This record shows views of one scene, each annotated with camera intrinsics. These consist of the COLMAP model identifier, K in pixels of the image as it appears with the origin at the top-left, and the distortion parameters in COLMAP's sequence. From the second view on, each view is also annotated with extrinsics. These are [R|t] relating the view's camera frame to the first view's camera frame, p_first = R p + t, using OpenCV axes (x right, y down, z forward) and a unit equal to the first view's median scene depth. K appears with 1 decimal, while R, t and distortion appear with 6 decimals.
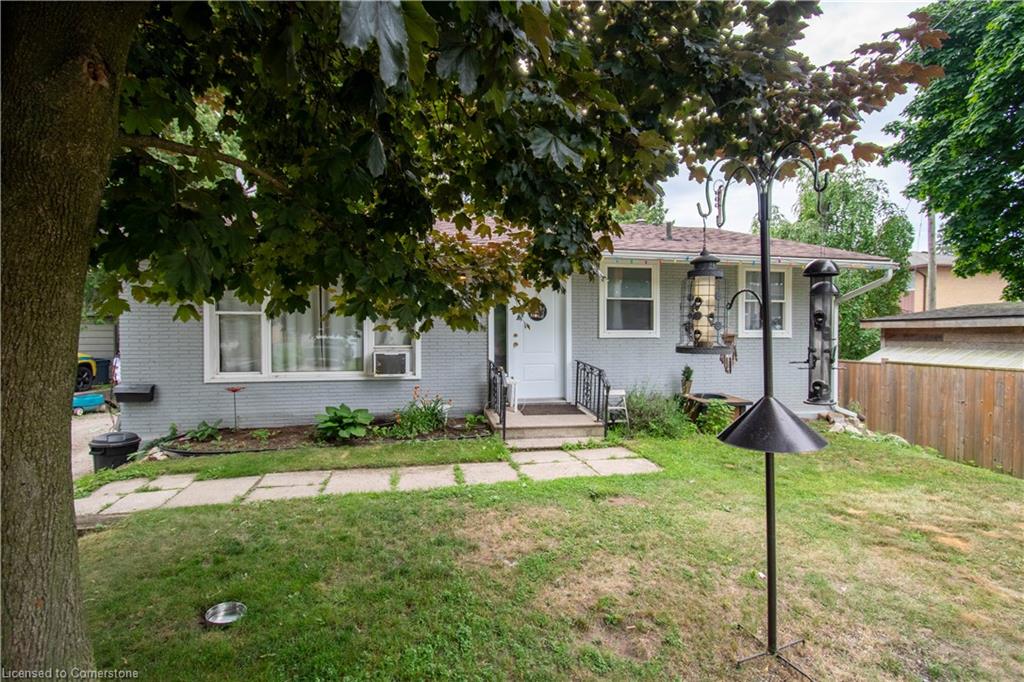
lens RADIAL K [[455.1, 0, 515.2], [0, 455.1, 342.1], [0, 0, 1]] dist [0.017325, -0.023872]
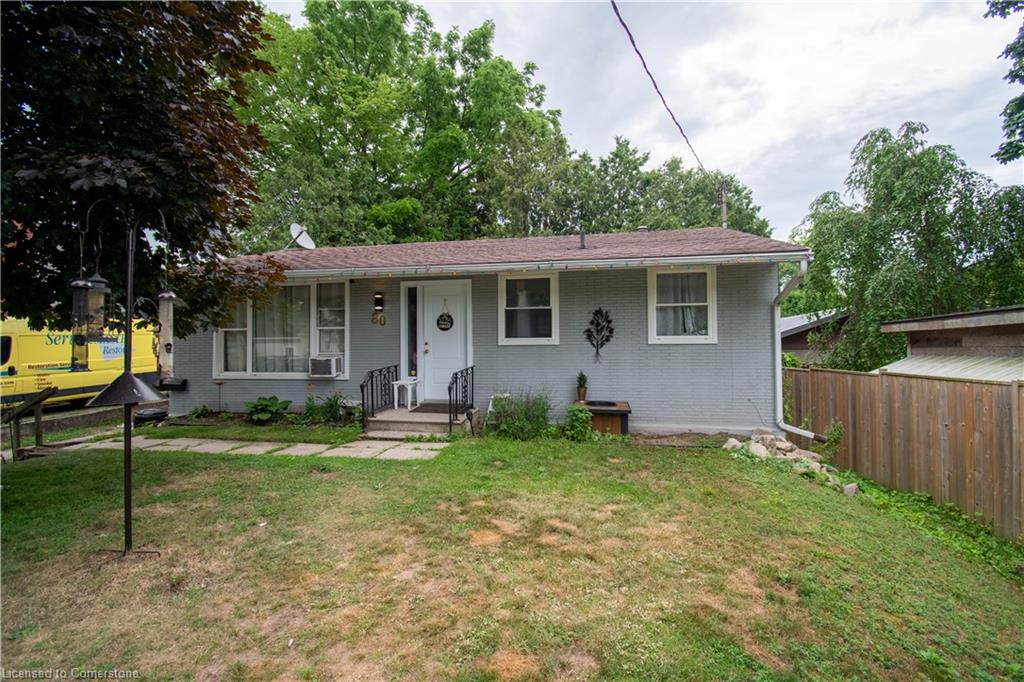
lens RADIAL K [[446.5, 0, 512.0], [0, 446.5, 341.0], [0, 0, 1]] dist [0.018262, -0.021818]
pose [[0.930835, -0.012232, -0.365236, 0.588501], [0.001240, 0.999540, -0.030316, 0.012236], [0.365438, 0.027767, 0.930421, 0.024098]]
